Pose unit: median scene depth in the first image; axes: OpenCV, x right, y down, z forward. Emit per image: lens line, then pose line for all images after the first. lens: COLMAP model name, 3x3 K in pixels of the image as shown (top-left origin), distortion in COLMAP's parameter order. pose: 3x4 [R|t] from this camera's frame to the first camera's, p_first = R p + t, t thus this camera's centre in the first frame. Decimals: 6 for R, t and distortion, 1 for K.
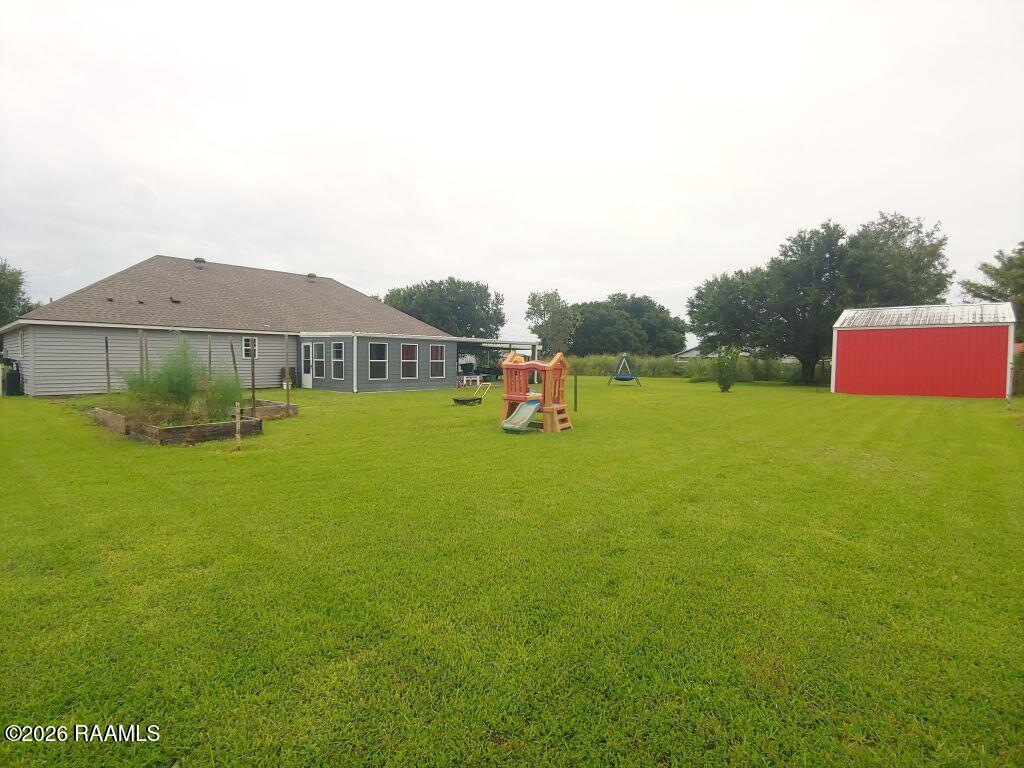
lens RADIAL K [[533.9, 0, 512.0], [0, 533.9, 384.0], [0, 0, 1]] dist [-0.000270, 0.000399]
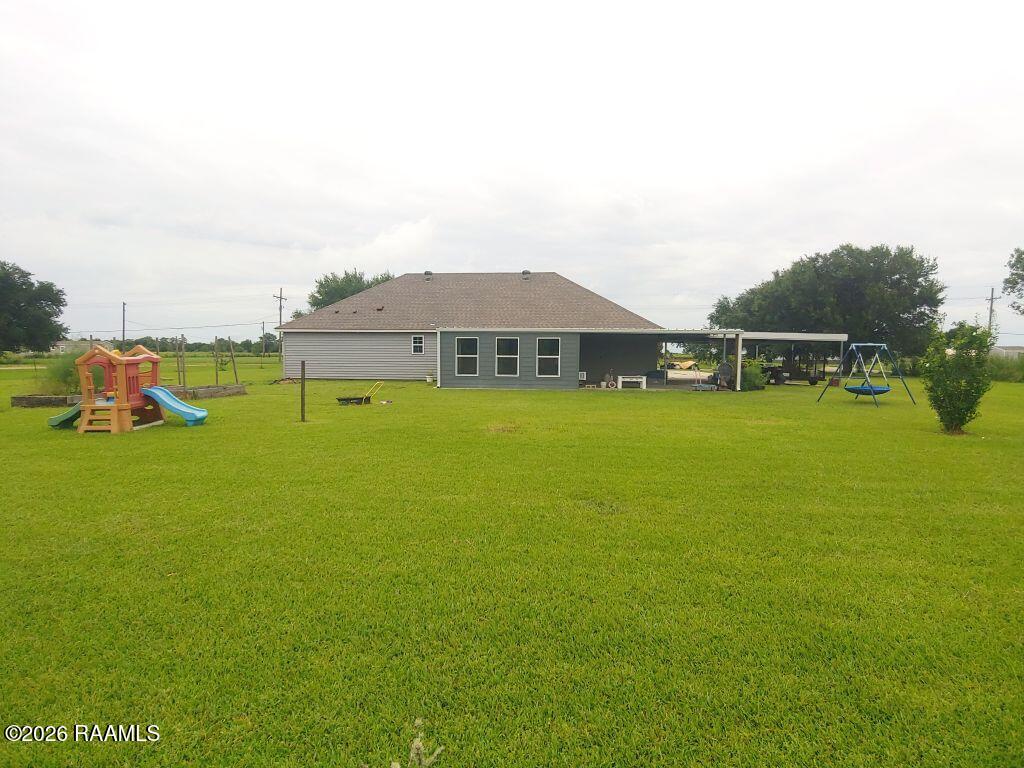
lens RADIAL K [[533.9, 0, 512.0], [0, 533.9, 384.0], [0, 0, 1]] dist [-0.000270, 0.000399]
pose [[0.590656, 0.043864, -0.805731, 0.548561], [-0.039105, 0.998904, 0.025713, -0.020164], [0.805976, 0.016320, 0.591724, 0.471687]]
